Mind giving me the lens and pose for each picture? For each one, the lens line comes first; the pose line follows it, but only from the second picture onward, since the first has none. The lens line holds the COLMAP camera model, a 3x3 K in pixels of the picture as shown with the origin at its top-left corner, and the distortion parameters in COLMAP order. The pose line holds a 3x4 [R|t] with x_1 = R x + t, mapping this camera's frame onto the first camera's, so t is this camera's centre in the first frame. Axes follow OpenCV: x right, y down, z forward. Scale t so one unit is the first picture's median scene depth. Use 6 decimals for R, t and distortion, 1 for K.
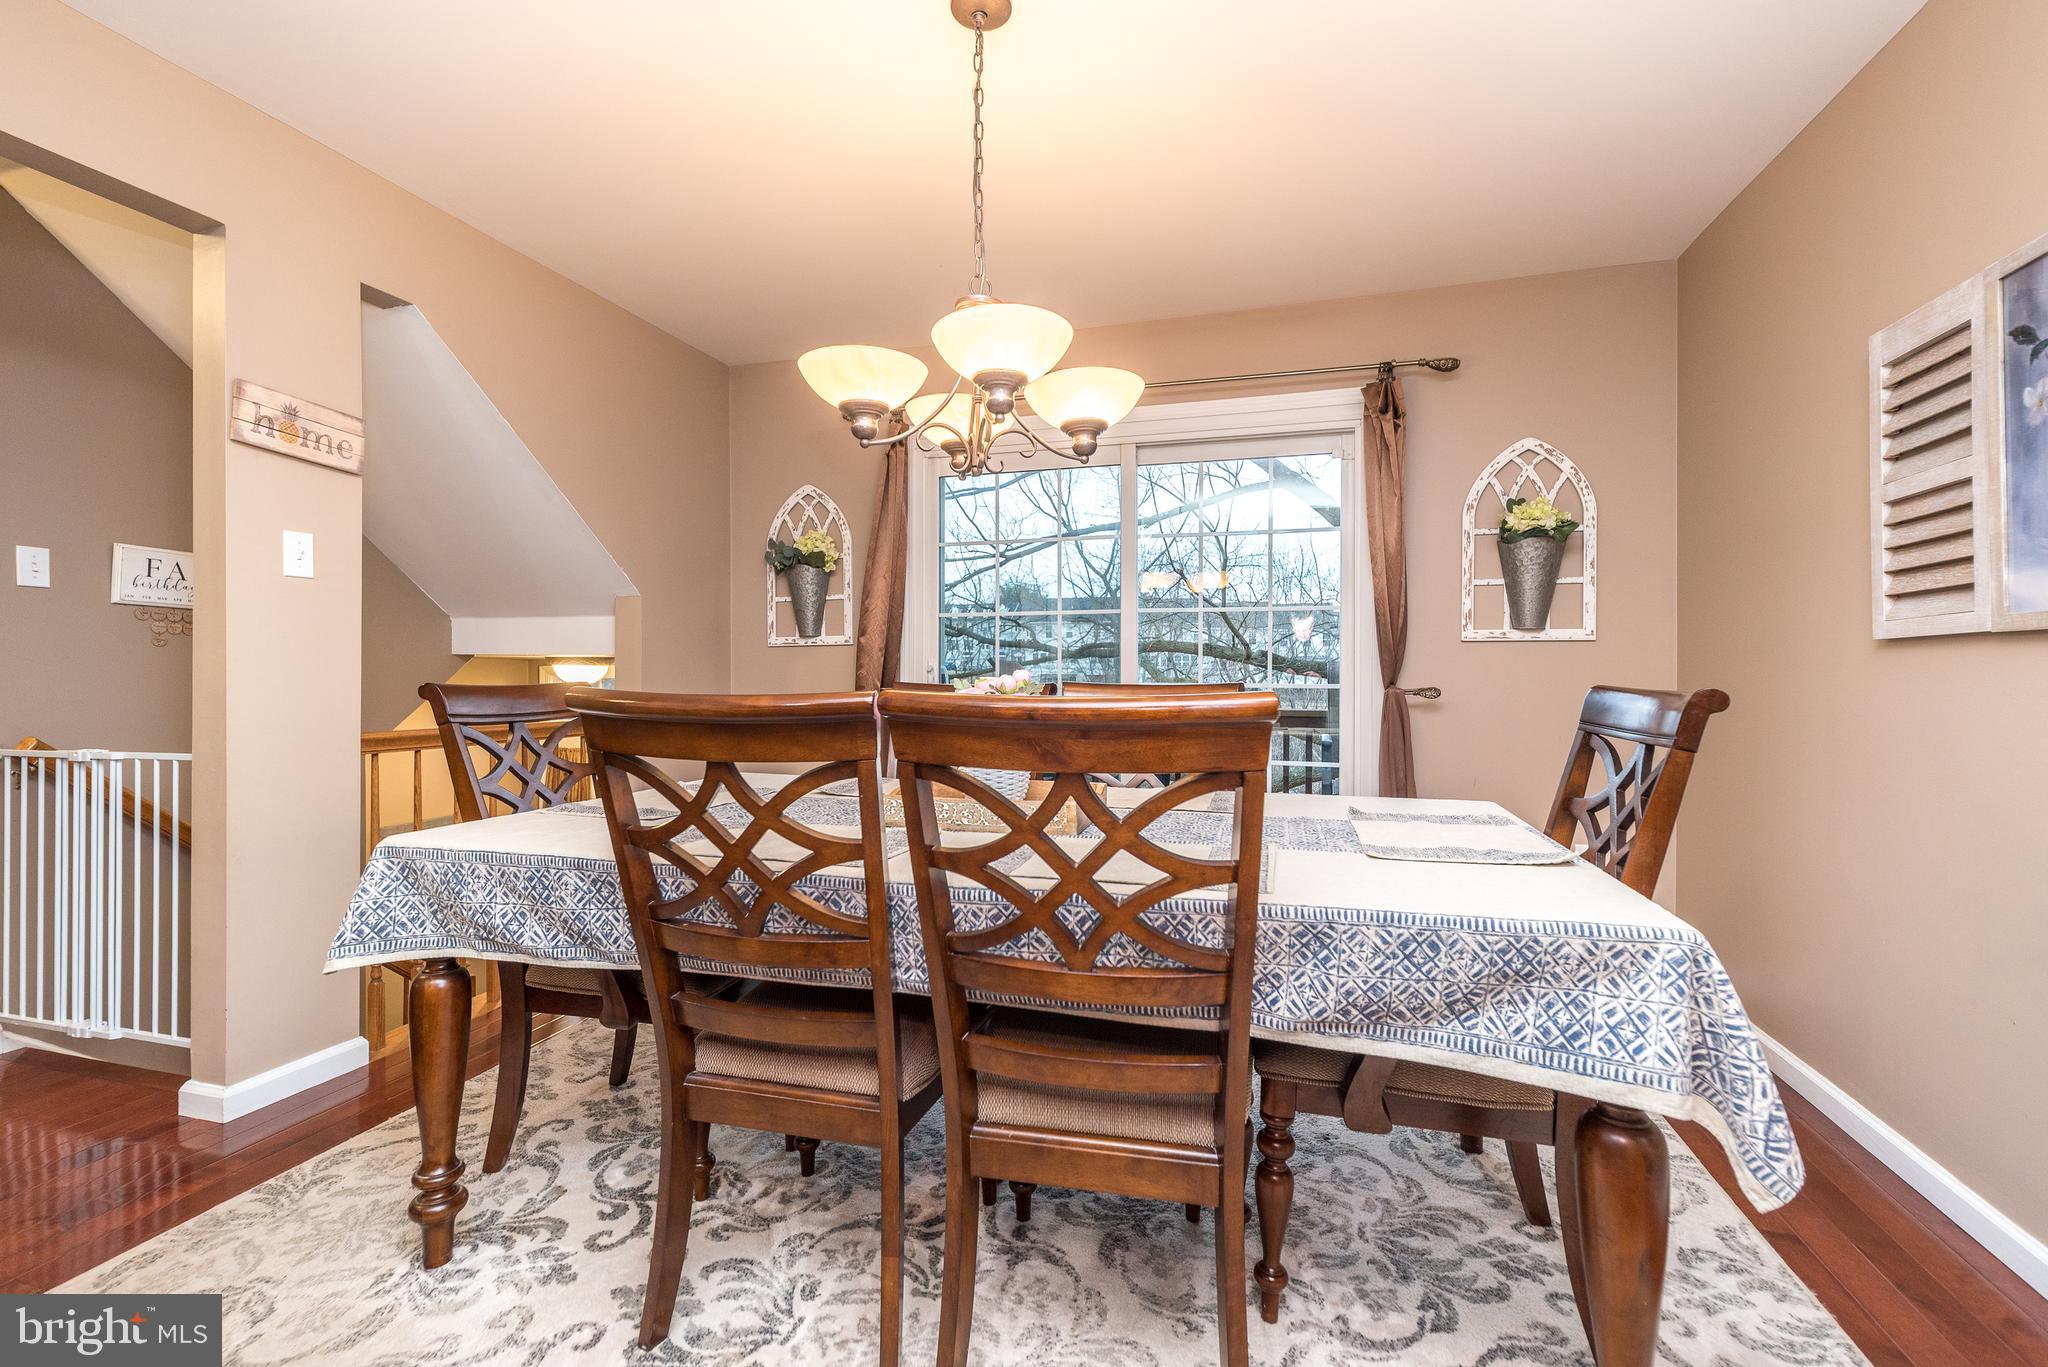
lens RADIAL K [[903.3, 0, 1014.9], [0, 903.3, 652.4], [0, 0, 1]] dist [0.012968, 0.000440]
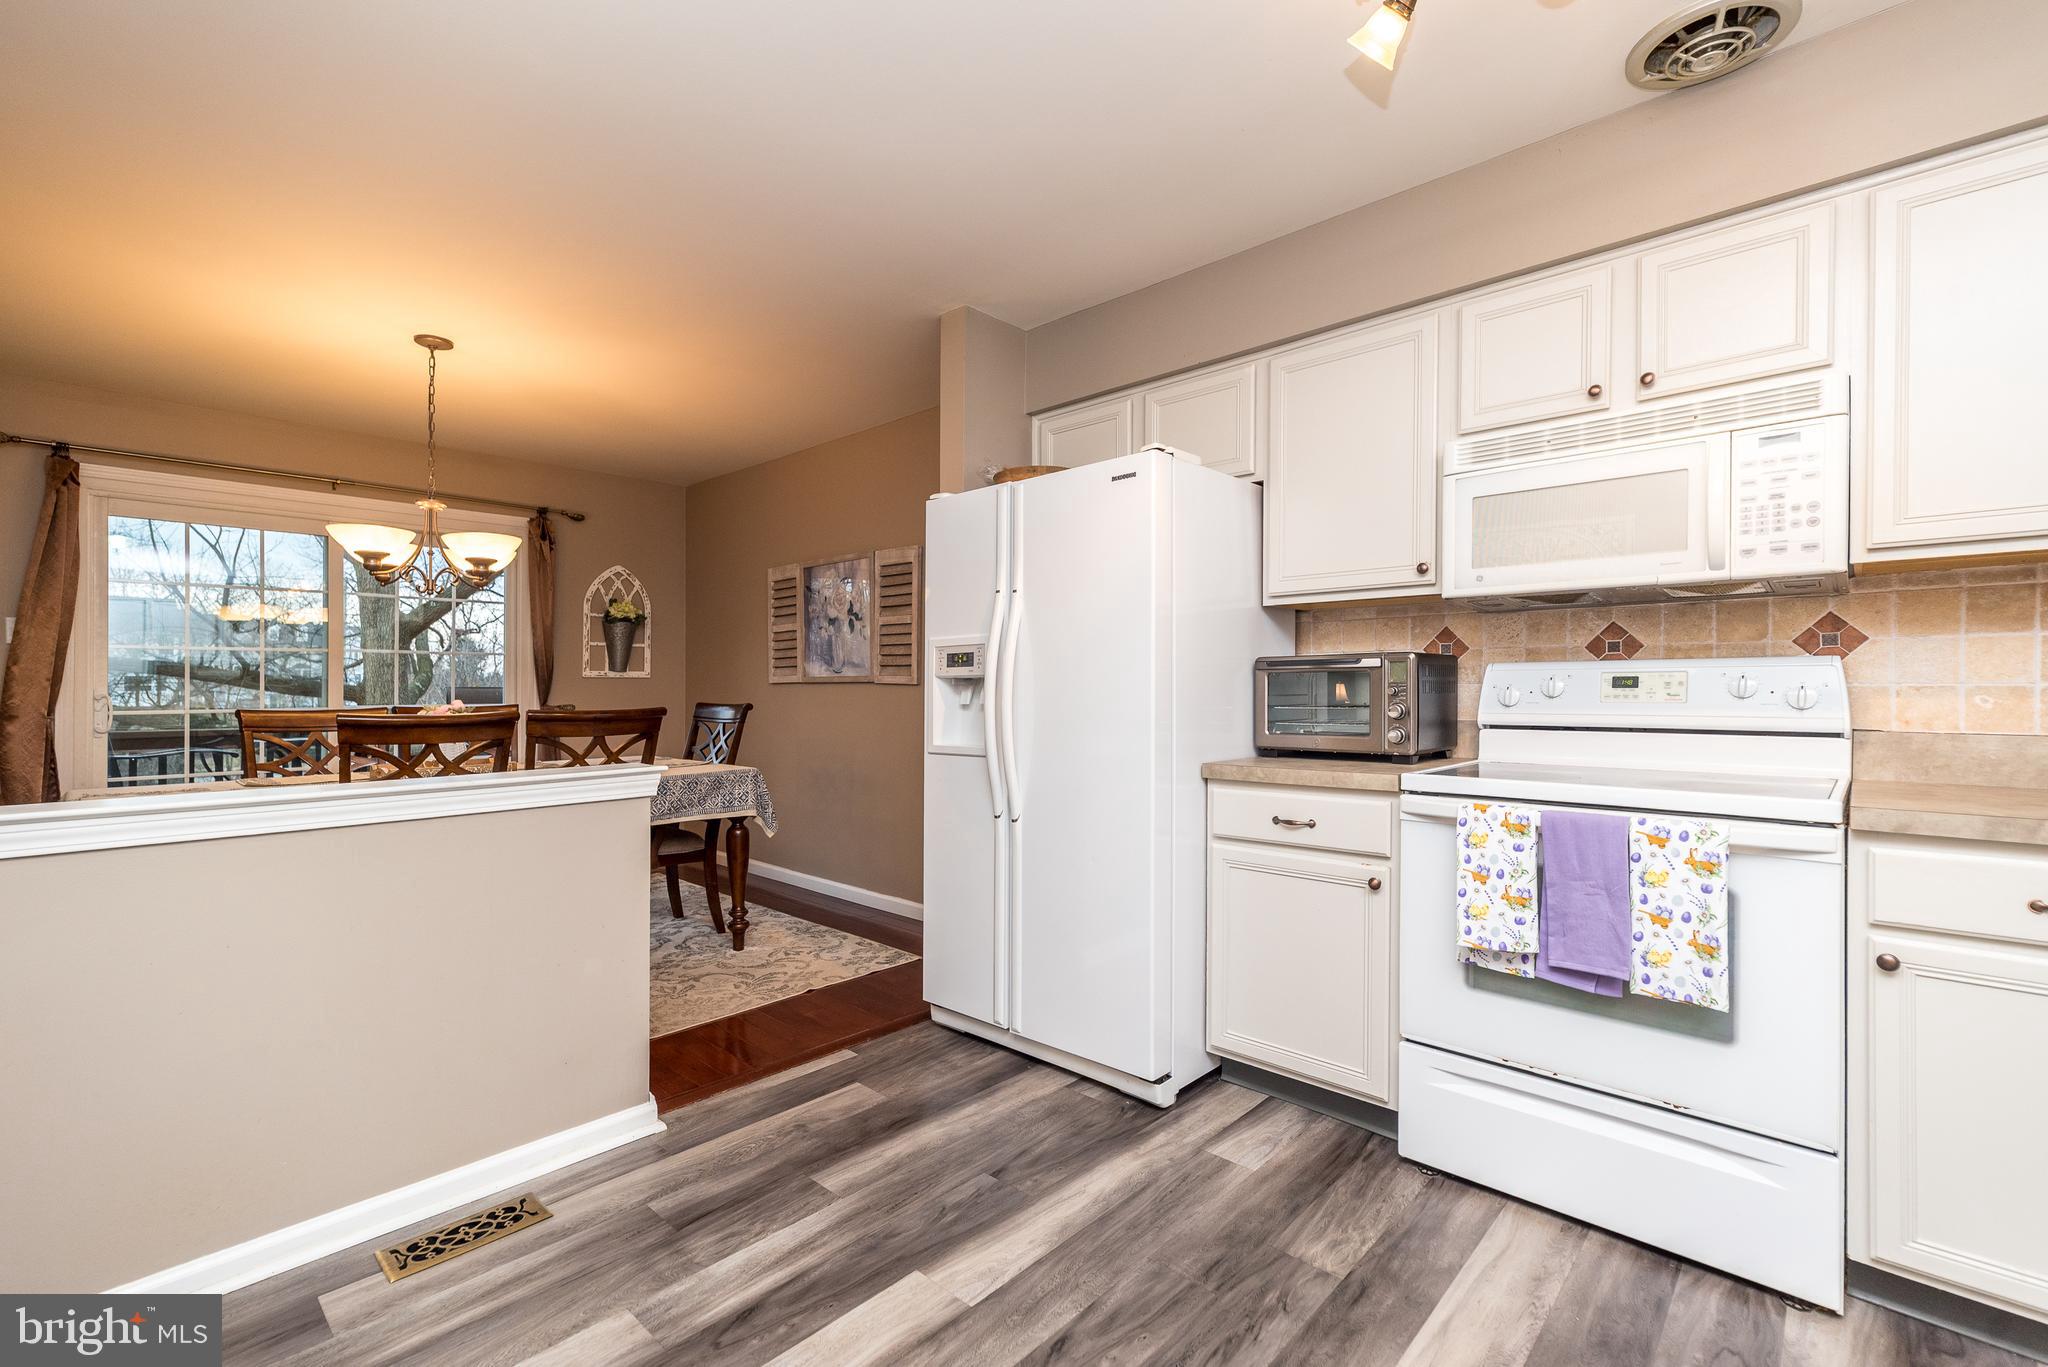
lens RADIAL K [[899.4, 0, 1024.0], [0, 899.4, 683.5], [0, 0, 1]] dist [0.009690, -0.000207]
pose [[0.449071, 0.000819, 0.893496, -0.698182], [-0.017379, 0.999818, 0.007817, -0.029907], [-0.893327, -0.019038, 0.449003, -0.552034]]
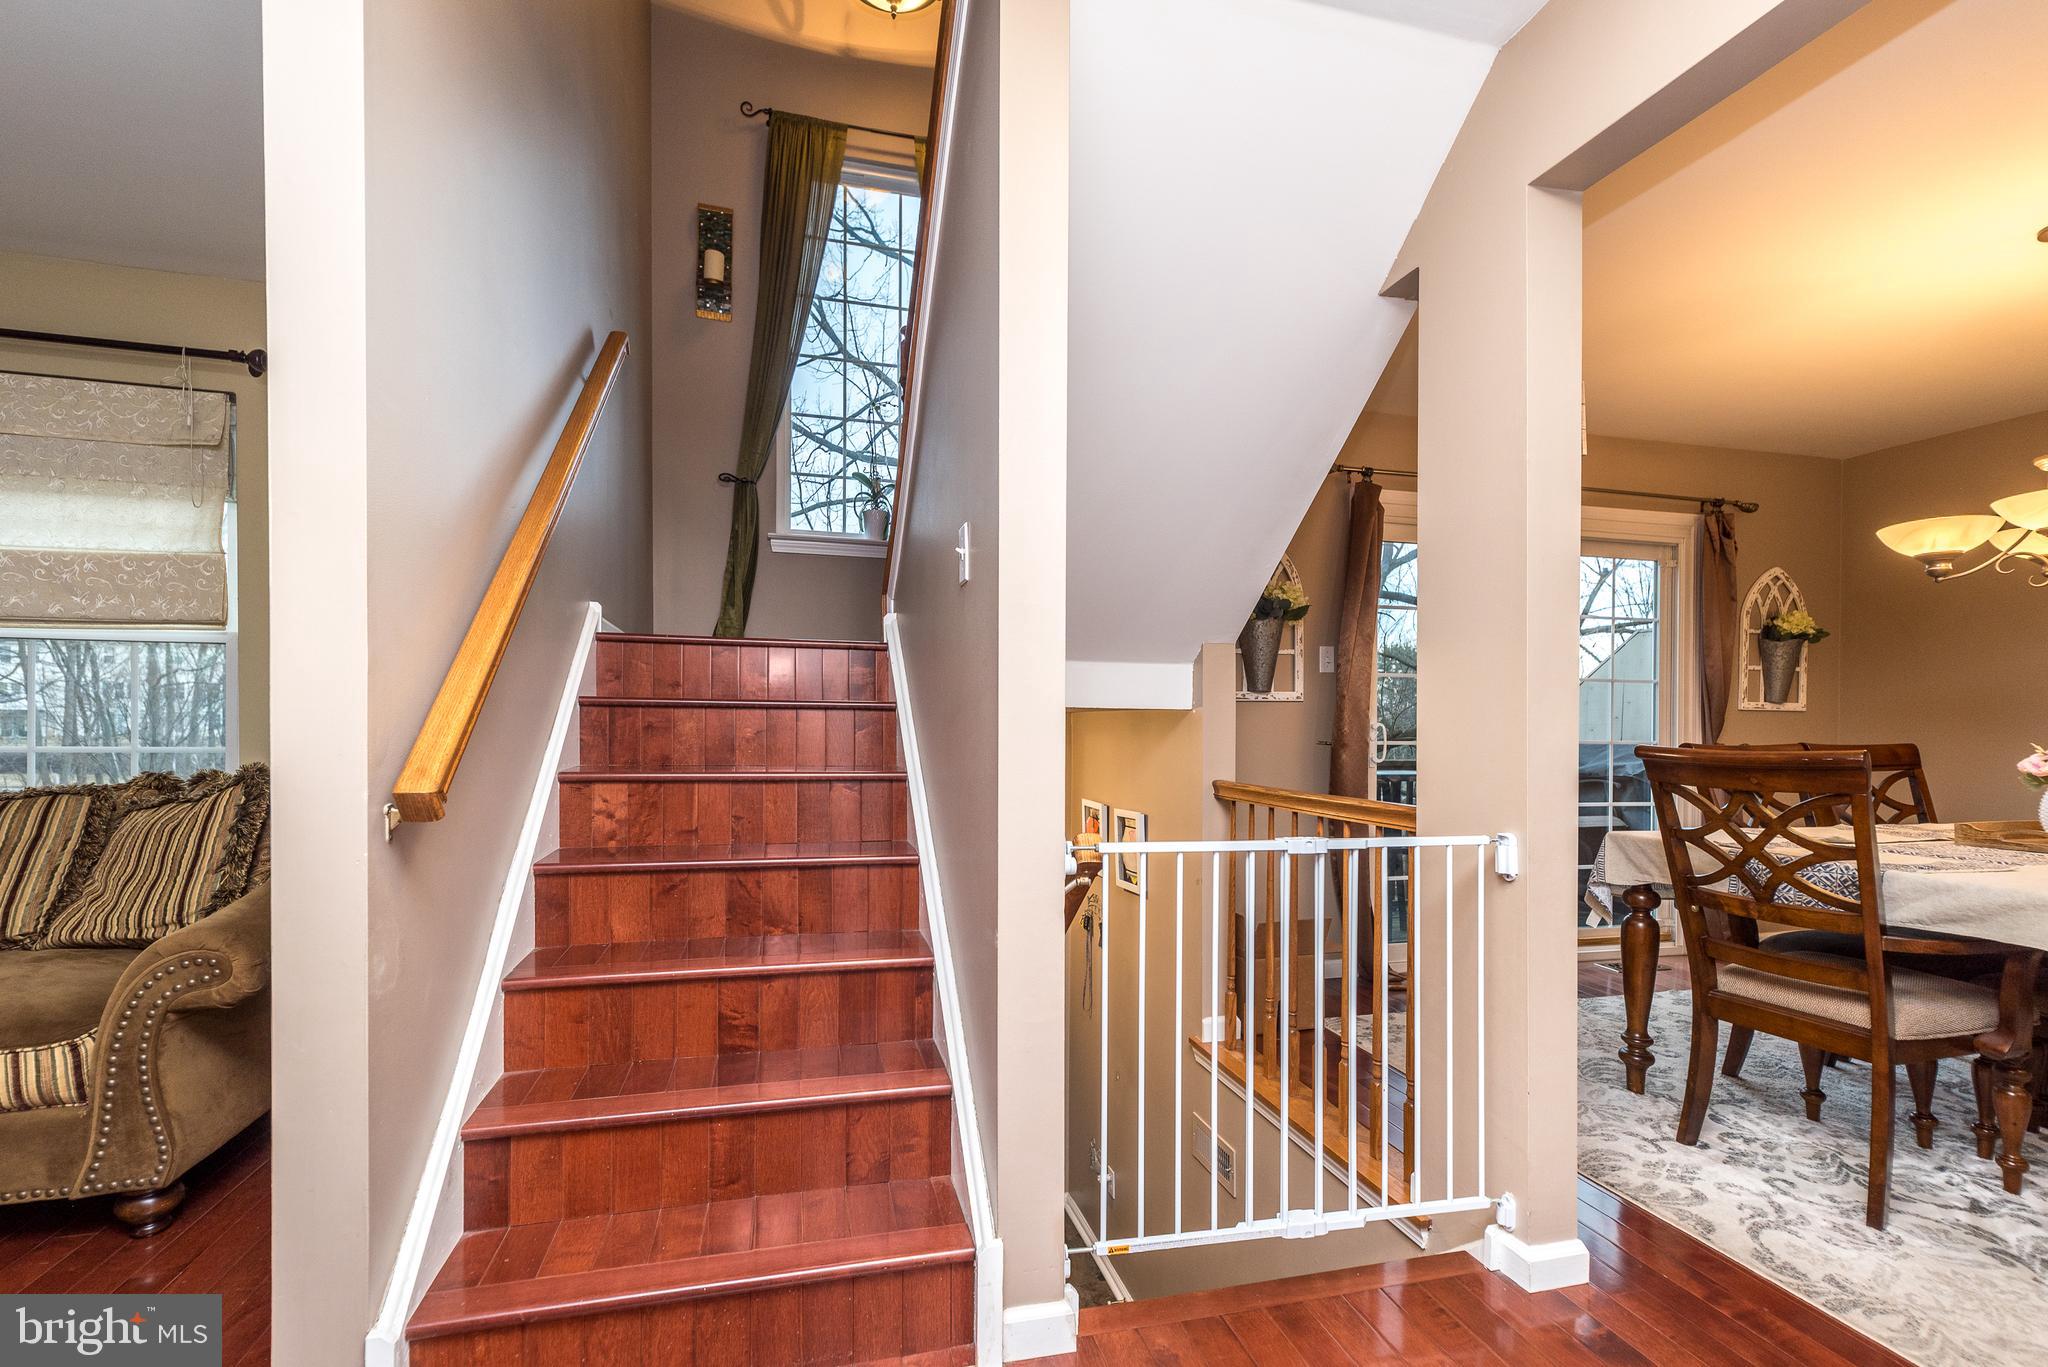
lens RADIAL K [[913.4, 0, 1016.0], [0, 913.4, 727.4], [0, 0, 1]] dist [0.001745, -0.000338]
pose [[0.863196, 0.006094, 0.504833, -1.210794], [-0.020808, 0.999507, 0.023514, 0.004162], [-0.504440, -0.030801, 0.862897, 0.369820]]
